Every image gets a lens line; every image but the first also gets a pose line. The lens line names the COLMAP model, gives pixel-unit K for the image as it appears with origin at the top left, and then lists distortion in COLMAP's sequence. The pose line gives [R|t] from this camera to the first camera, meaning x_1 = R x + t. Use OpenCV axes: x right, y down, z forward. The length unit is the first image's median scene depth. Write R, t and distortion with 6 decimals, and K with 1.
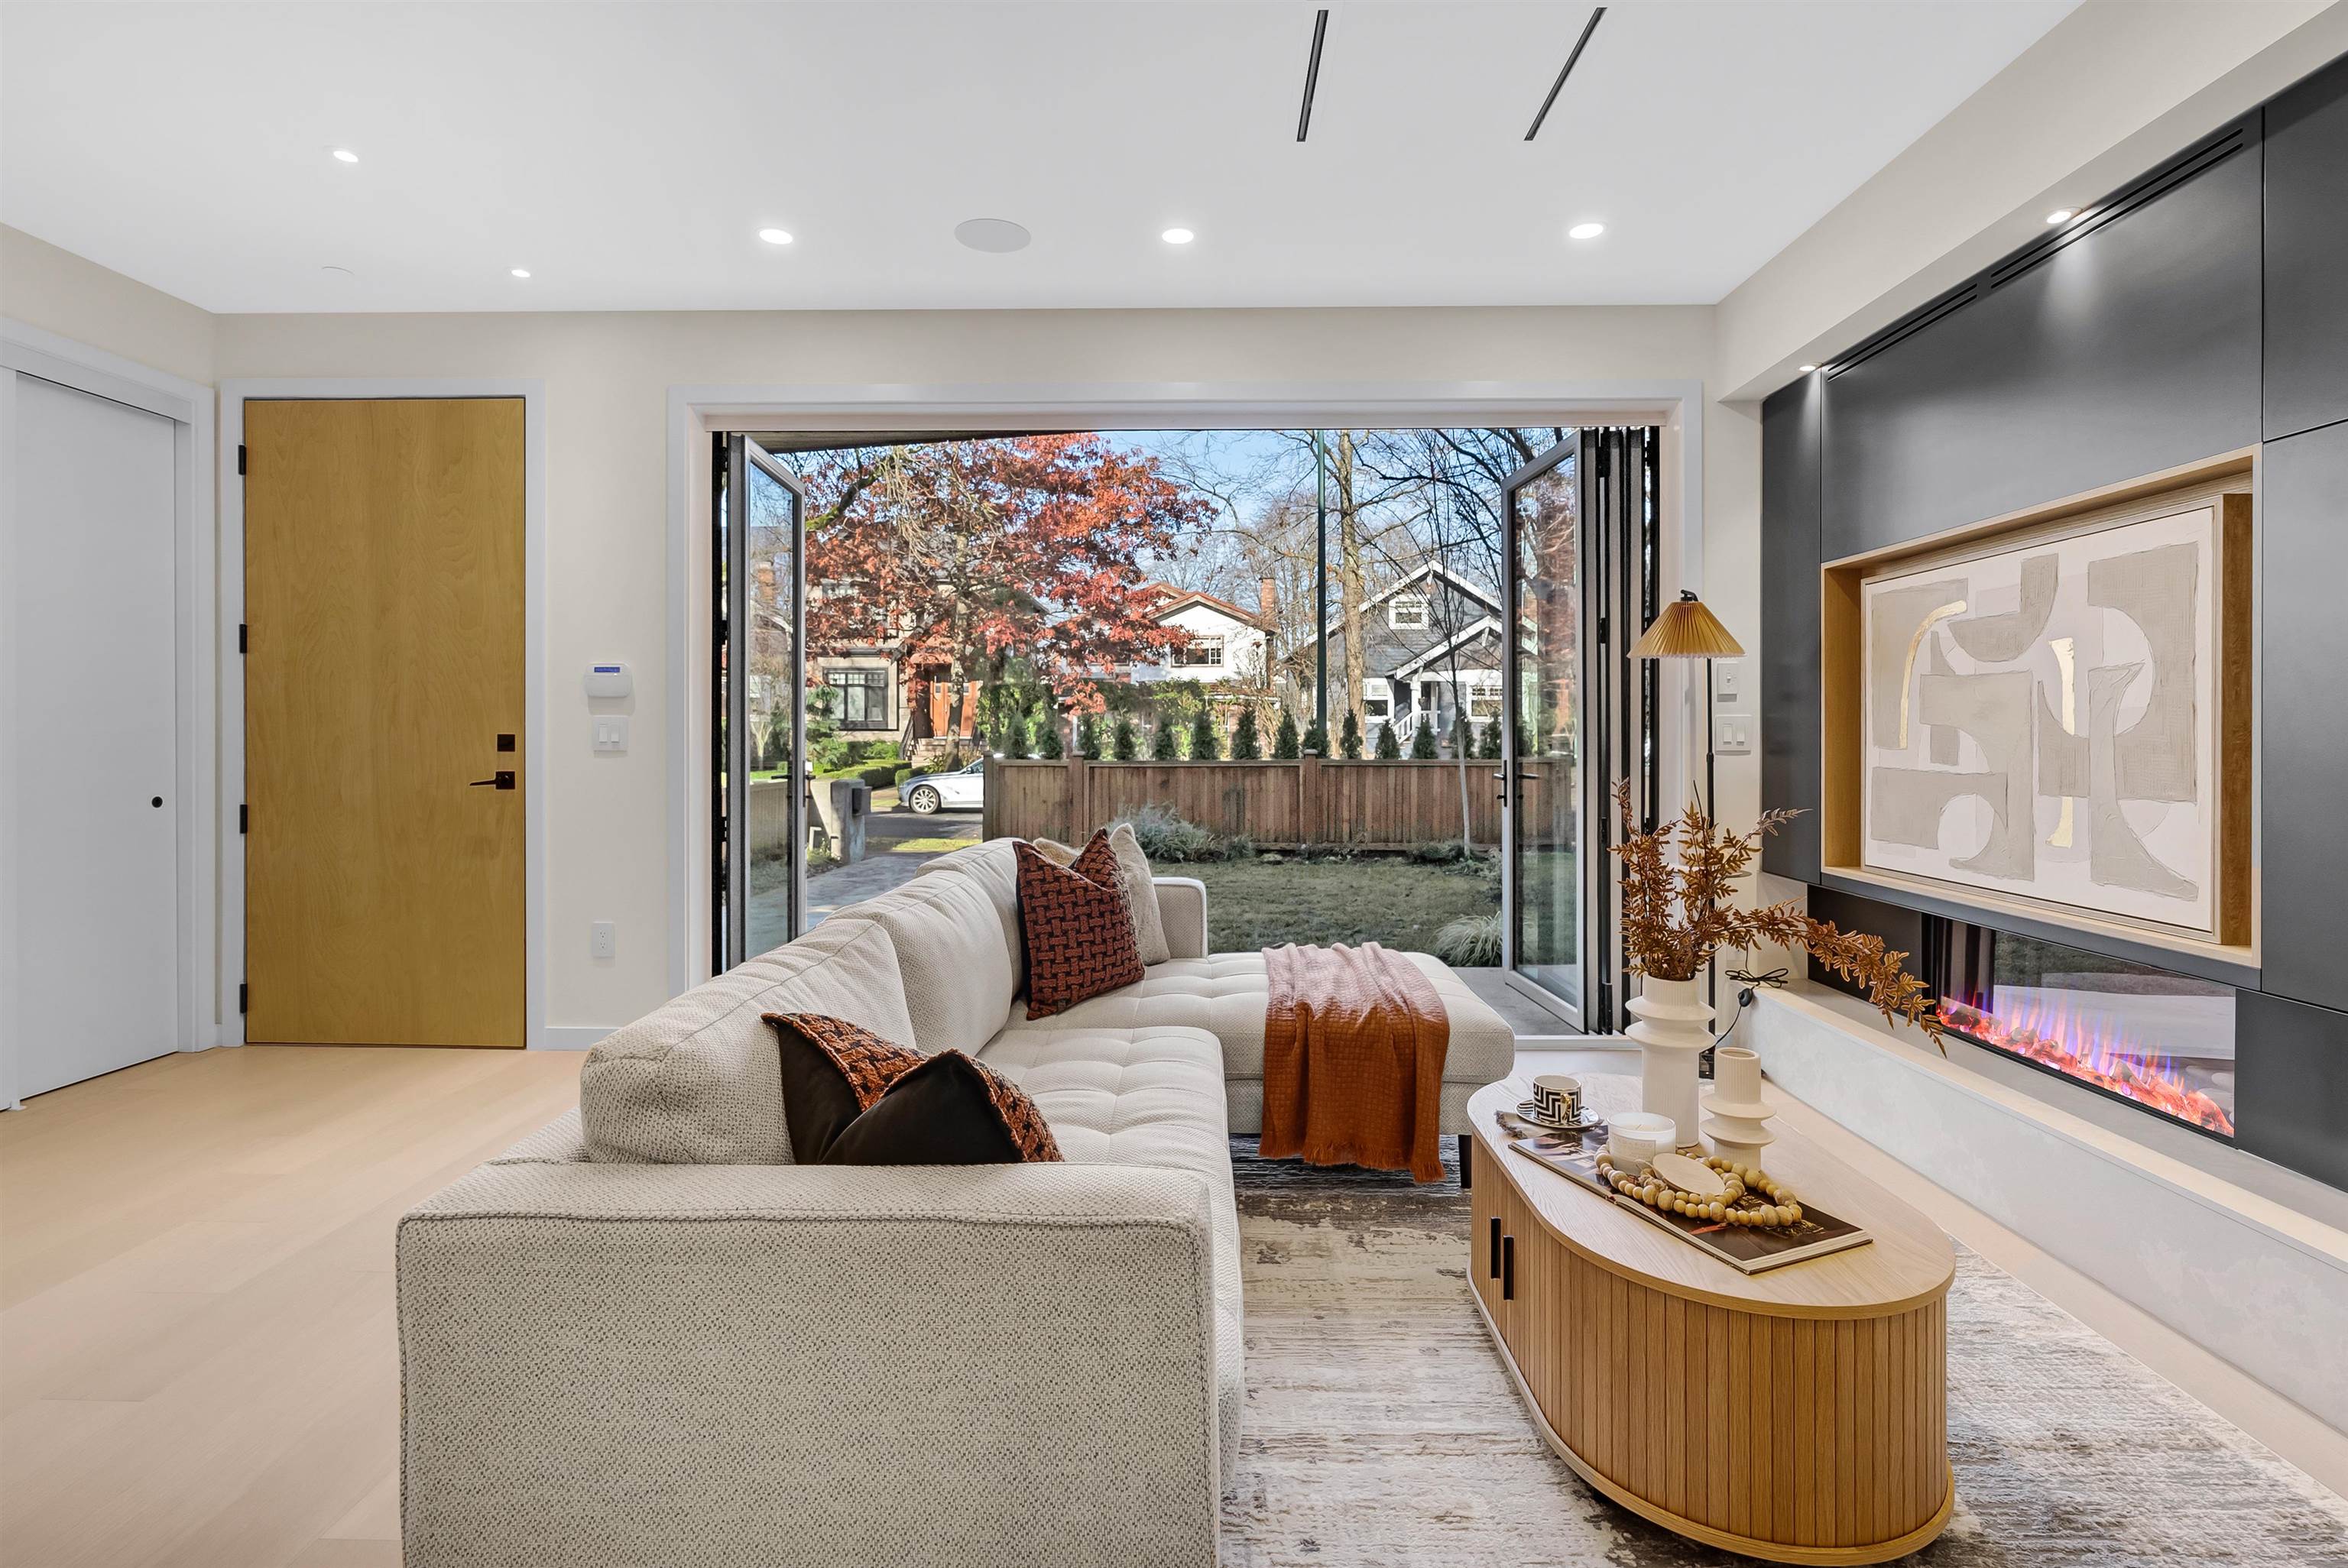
lens RADIAL K [[1100.8, 0, 1173.4], [0, 1100.8, 743.4], [0, 0, 1]] dist [-0.007751, 0.000831]
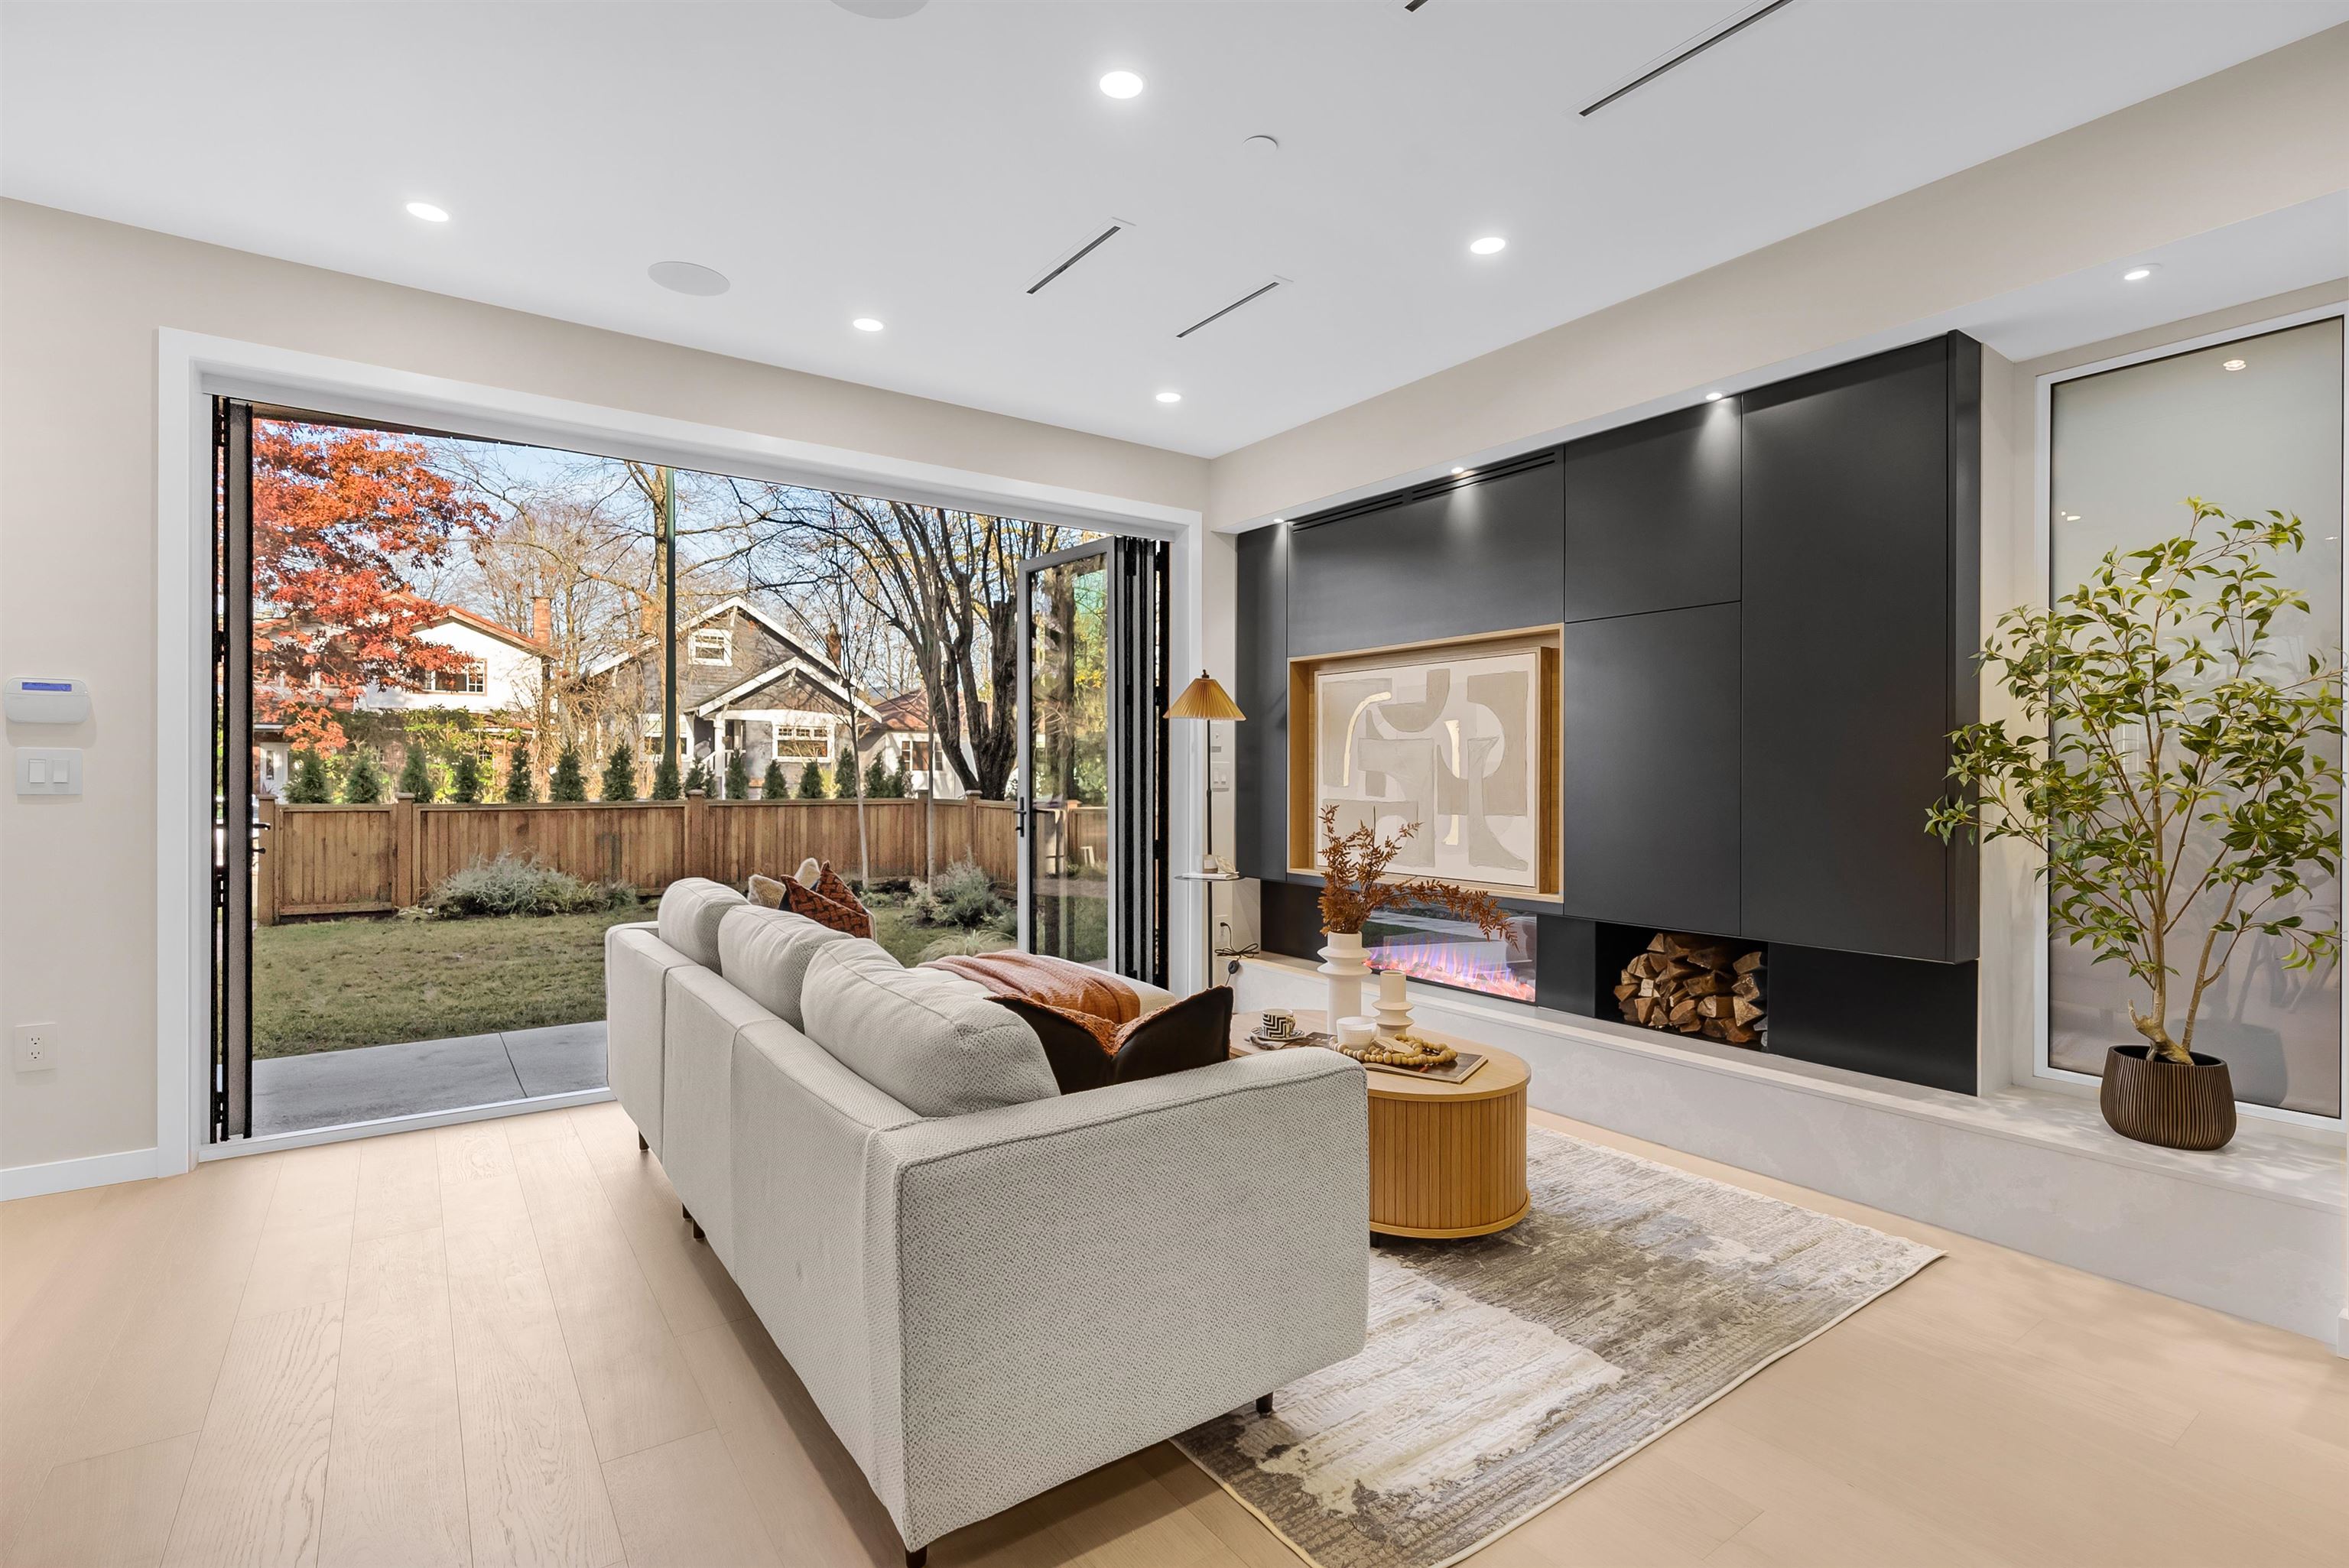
lens RADIAL K [[1083.1, 0, 1174.5], [0, 1083.1, 784.0], [0, 0, 1]] dist [-0.014134, 0.000229]
pose [[0.802690, -0.001562, 0.596395, -0.281700], [0.001063, 0.999999, 0.001188, -0.000412], [-0.596396, -0.000320, 0.802690, -0.039412]]
